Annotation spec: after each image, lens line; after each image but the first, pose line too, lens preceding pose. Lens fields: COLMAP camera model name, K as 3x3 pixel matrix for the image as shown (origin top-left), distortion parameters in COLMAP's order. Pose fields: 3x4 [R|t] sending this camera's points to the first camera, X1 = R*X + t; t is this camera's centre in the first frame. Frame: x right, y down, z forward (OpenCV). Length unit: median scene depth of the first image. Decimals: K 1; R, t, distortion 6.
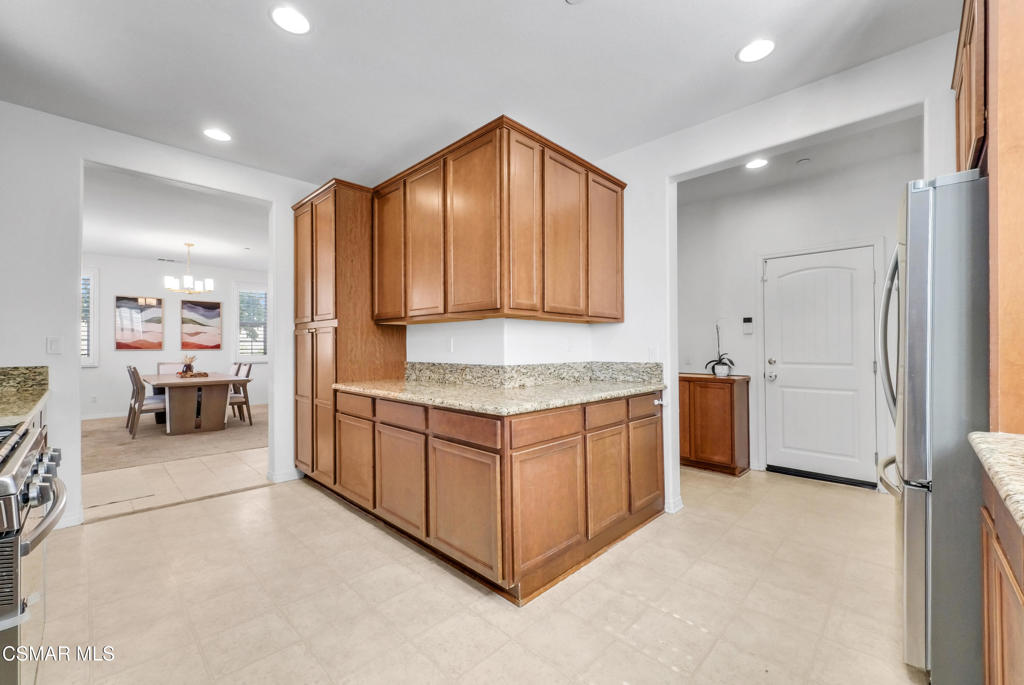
lens RADIAL K [[417.9, 0, 510.6], [0, 417.9, 344.0], [0, 0, 1]] dist [-0.010331, -0.000024]
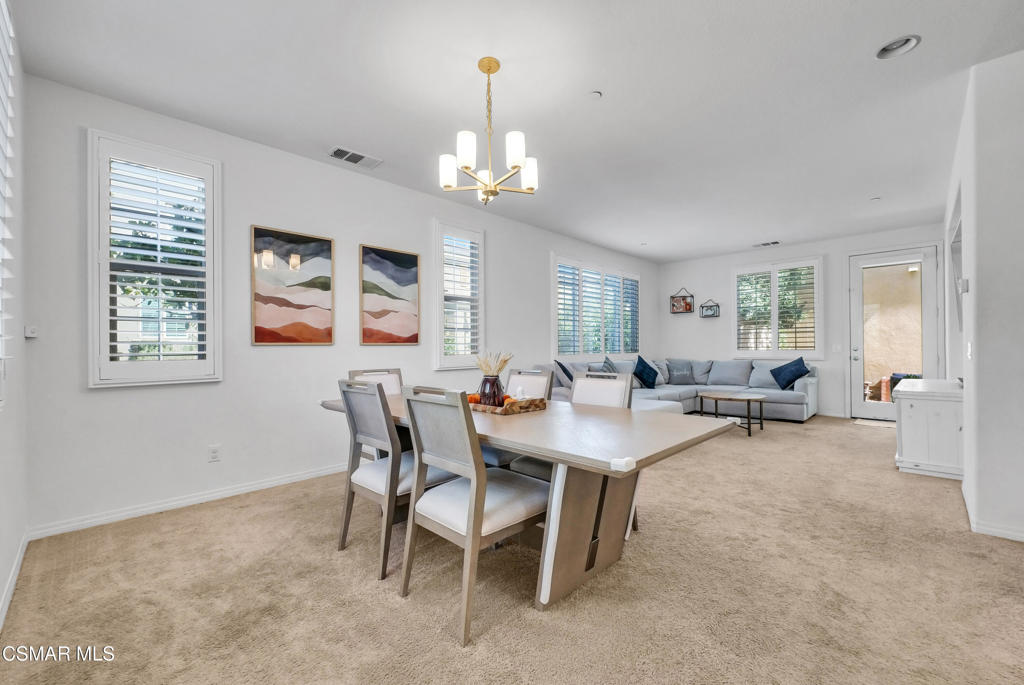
lens RADIAL K [[417.9, 0, 513.0], [0, 417.9, 346.6], [0, 0, 1]] dist [-0.010331, -0.000024]
pose [[0.999997, -0.002186, -0.000732, -0.608952], [0.002193, 0.999949, 0.009844, 0.012133], [0.000710, -0.009846, 0.999951, 0.493146]]
